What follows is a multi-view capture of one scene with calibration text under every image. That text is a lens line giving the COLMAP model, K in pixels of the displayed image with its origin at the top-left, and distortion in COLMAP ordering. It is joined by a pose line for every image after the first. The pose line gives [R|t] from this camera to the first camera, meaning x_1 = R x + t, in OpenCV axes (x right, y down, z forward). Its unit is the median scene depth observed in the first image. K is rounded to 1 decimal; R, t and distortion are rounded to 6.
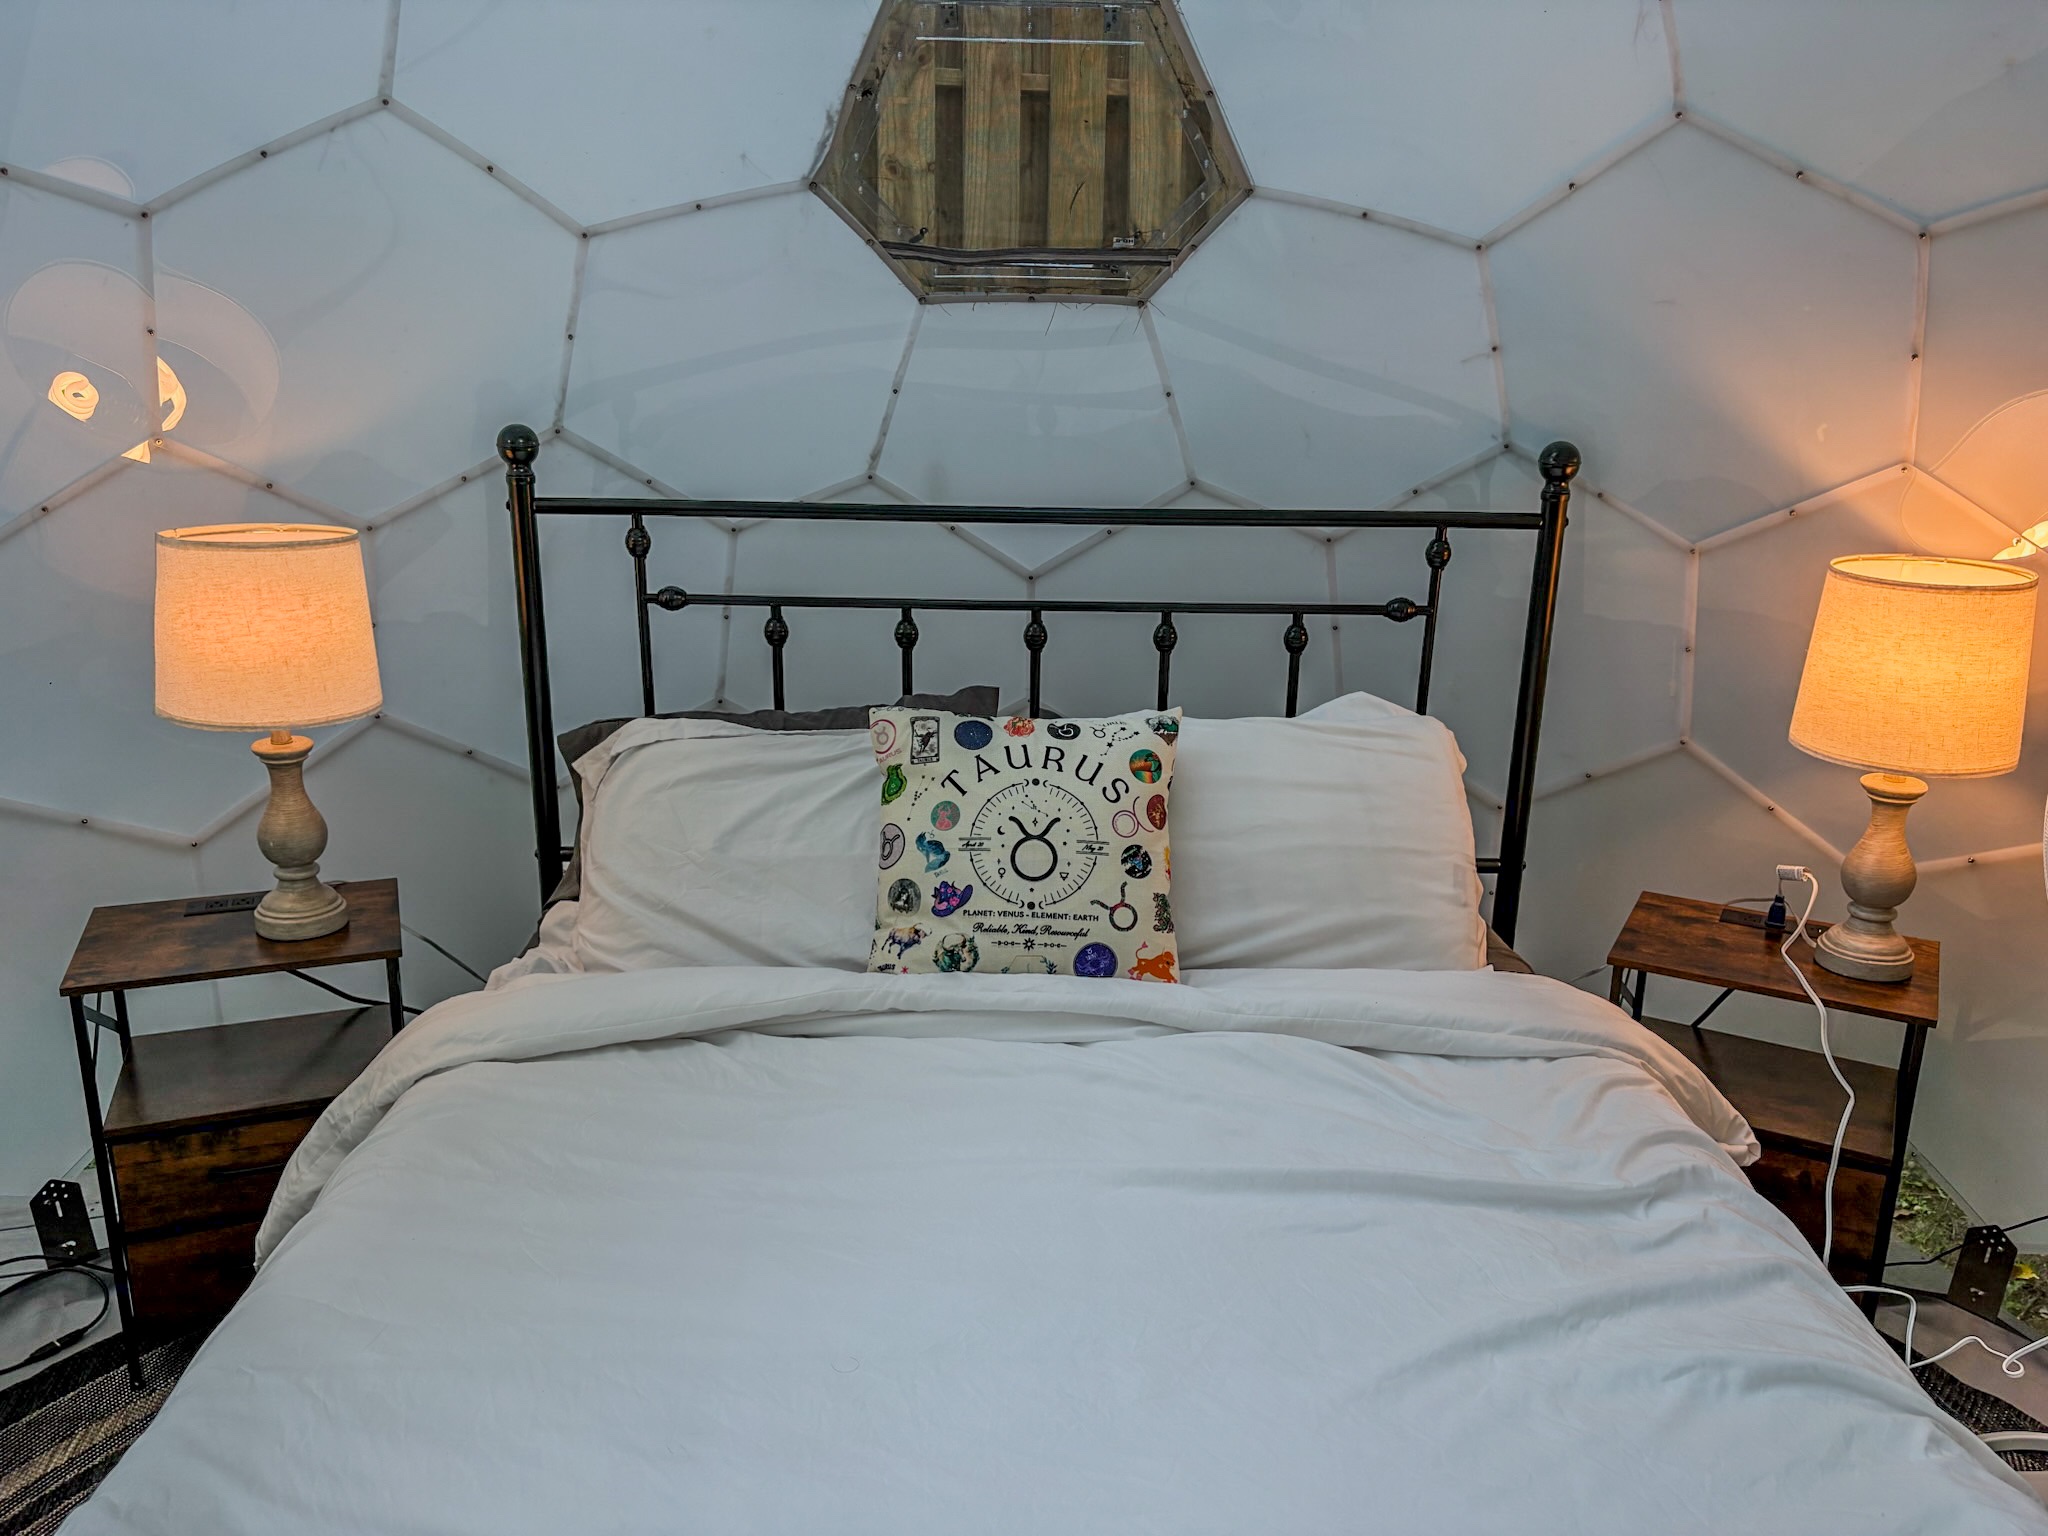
lens RADIAL K [[1553.2, 0, 1032.6], [0, 1553.2, 780.9], [0, 0, 1]] dist [0.054570, -0.056677]
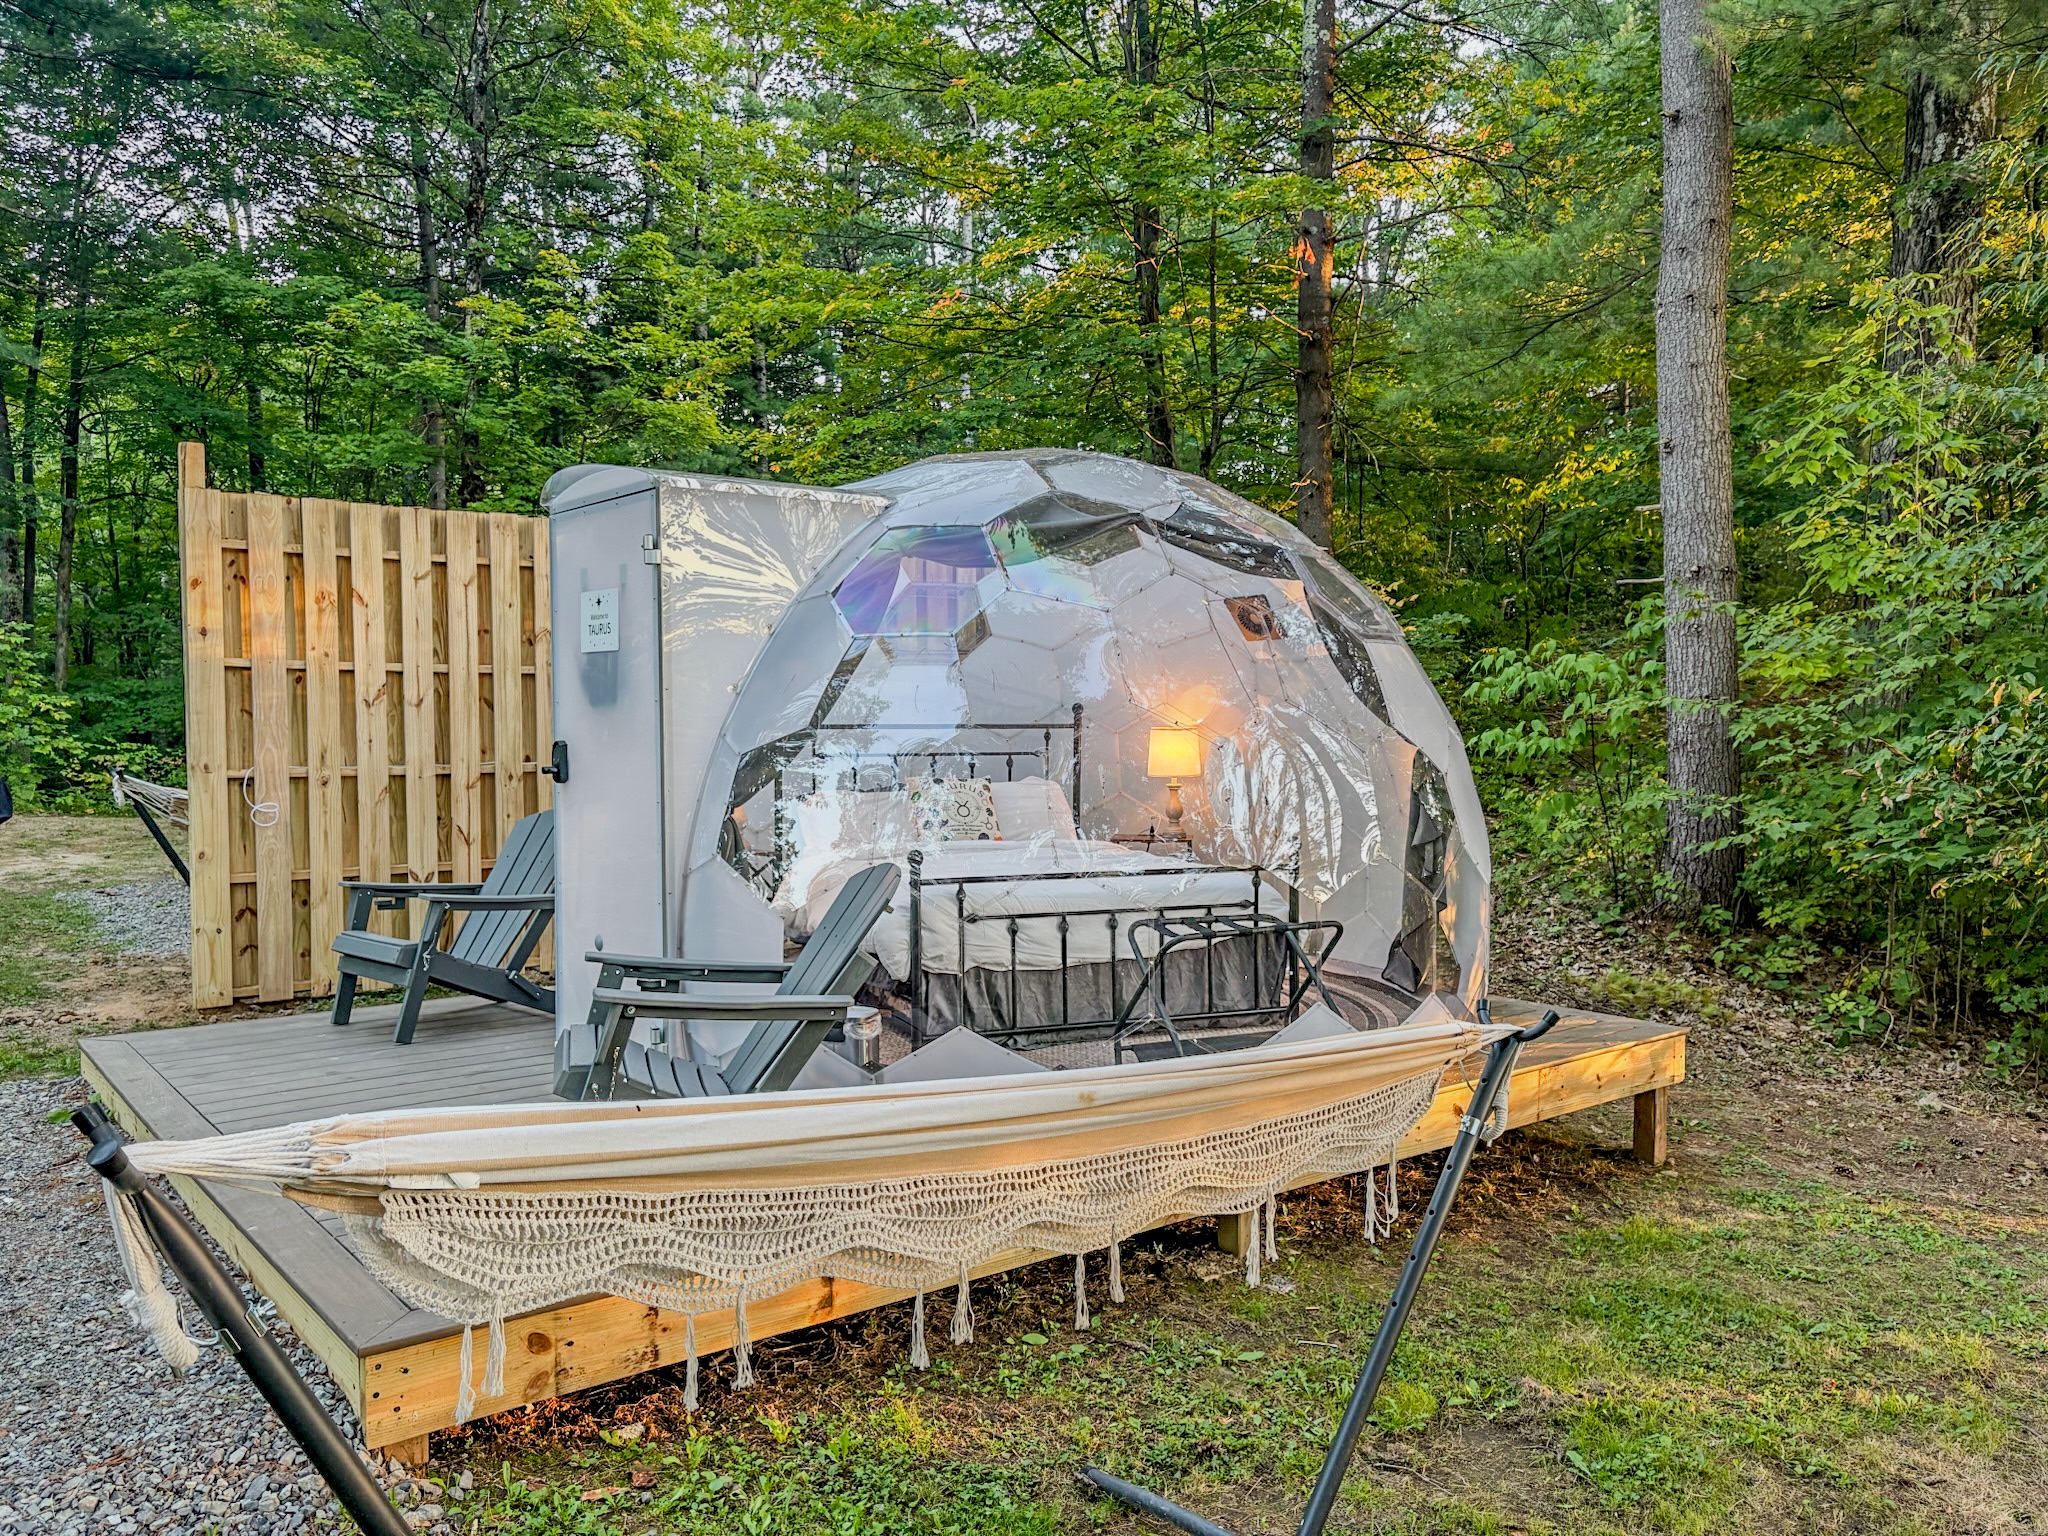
lens RADIAL K [[1553.2, 0, 1020.8], [0, 1553.2, 778.3], [0, 0, 1]] dist [0.054570, -0.056677]
pose [[0.931941, -0.031871, 0.361205, -1.108751], [0.118419, 0.968264, -0.220097, 0.741799], [-0.342727, 0.247891, 0.906139, -2.191395]]
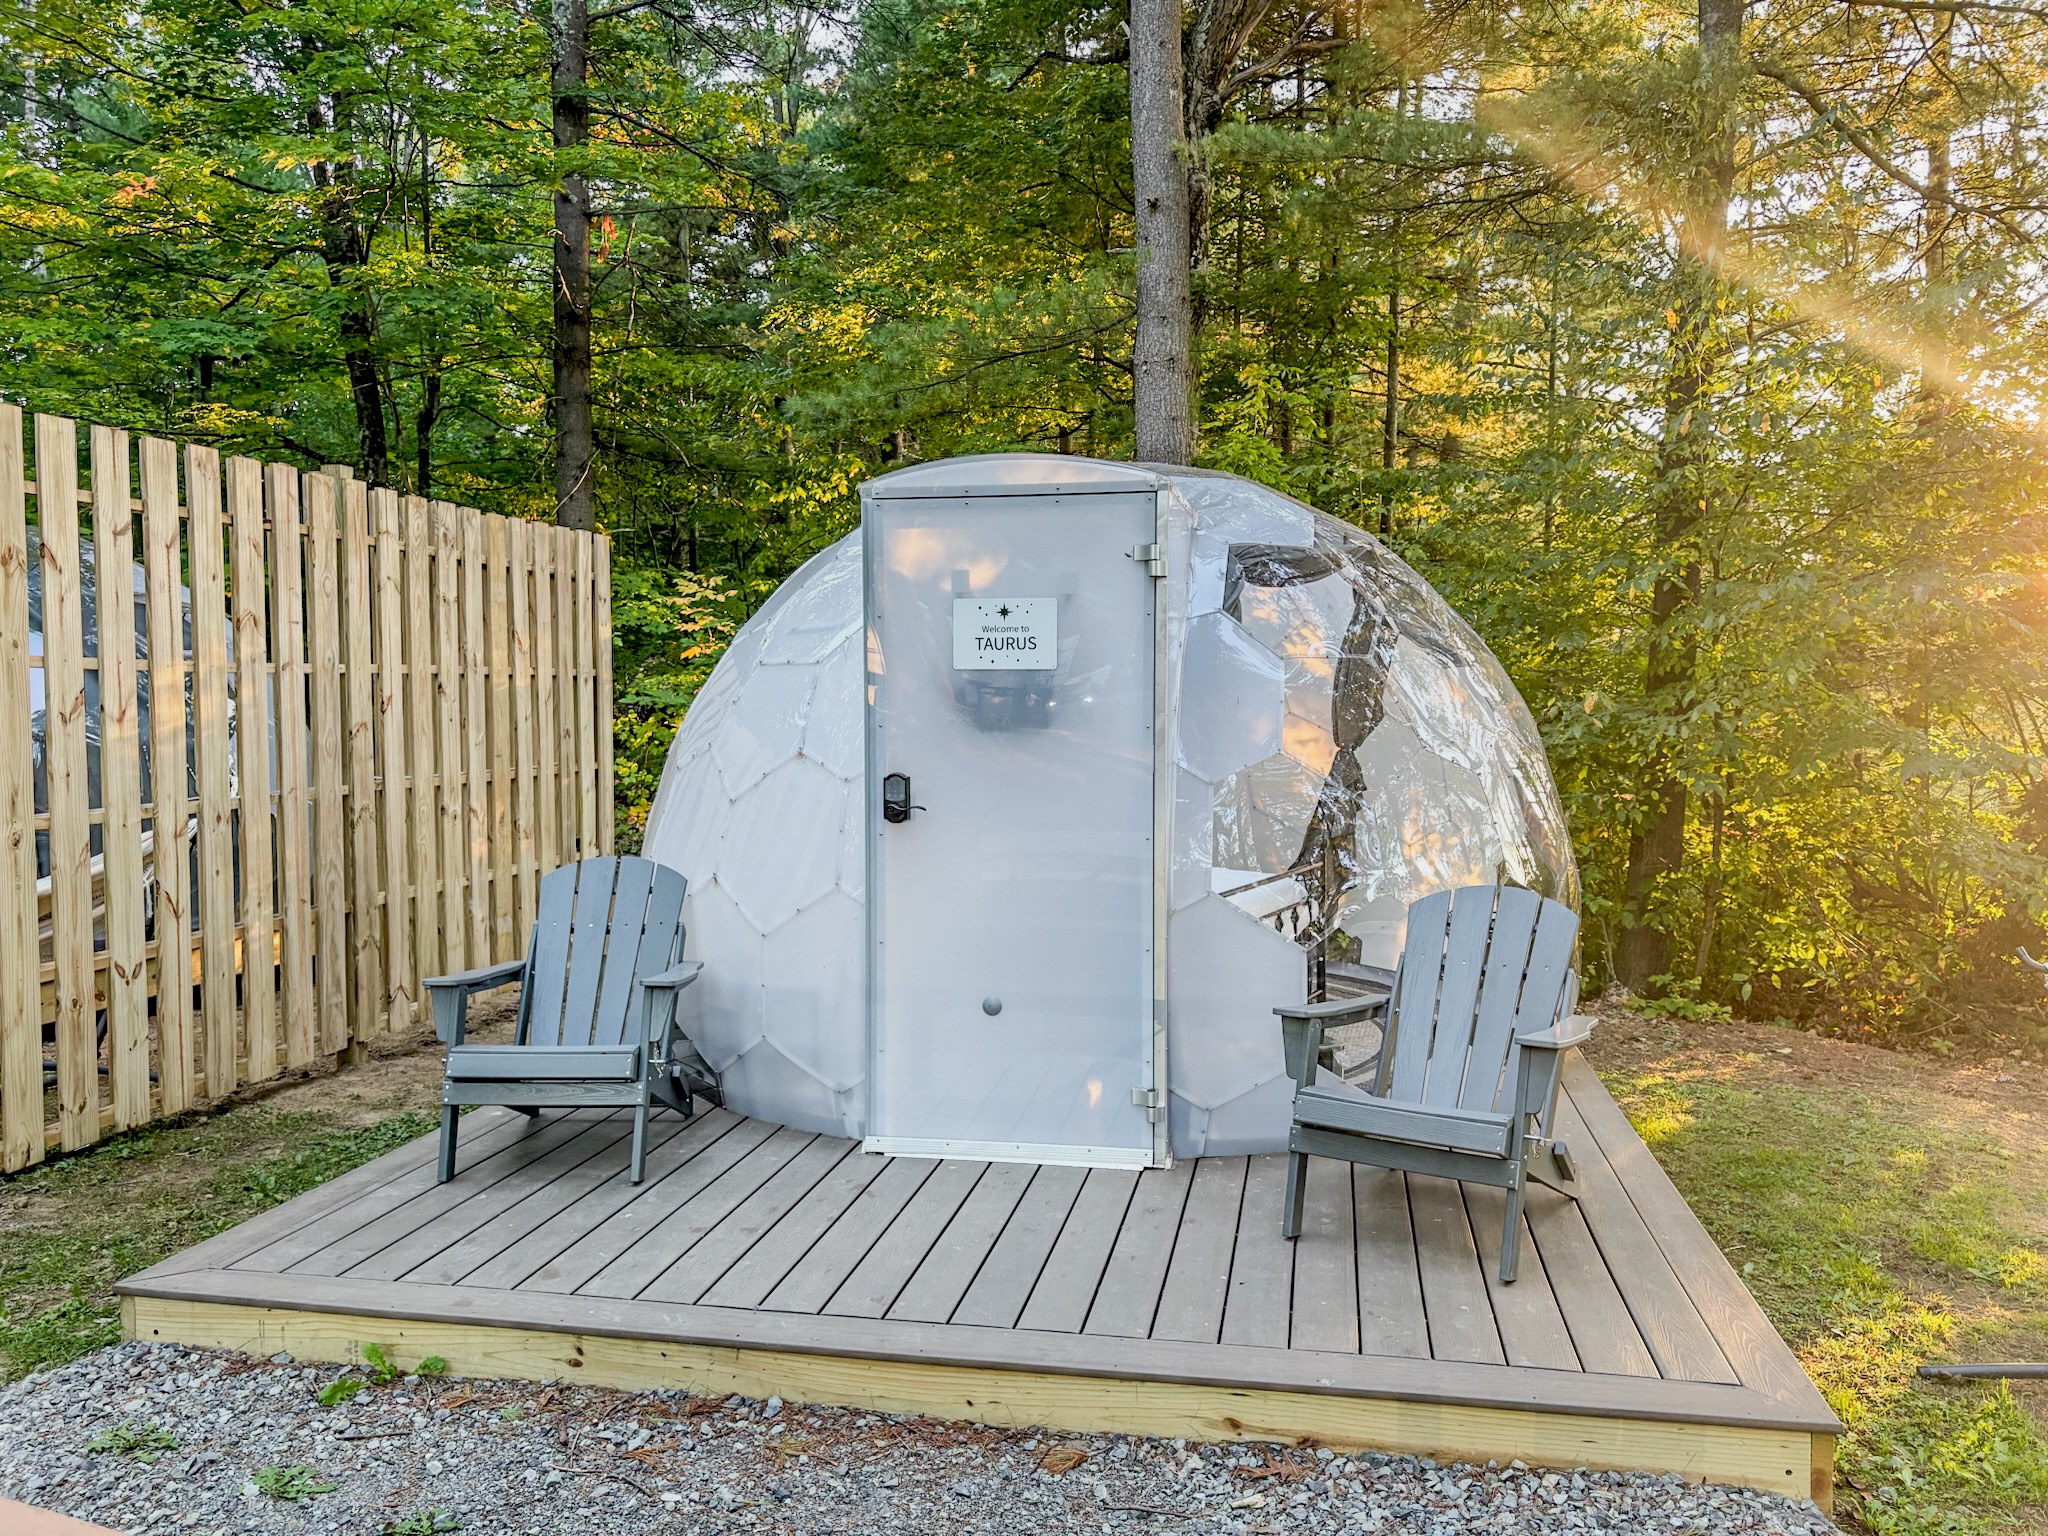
lens RADIAL K [[1553.2, 0, 1025.2], [0, 1553.2, 776.7], [0, 0, 1]] dist [0.054570, -0.056677]
pose [[0.463379, -0.063856, 0.883857, -2.696735], [0.260334, 0.963198, -0.066897, 0.218133], [-0.847058, 0.261096, 0.462950, -0.747785]]
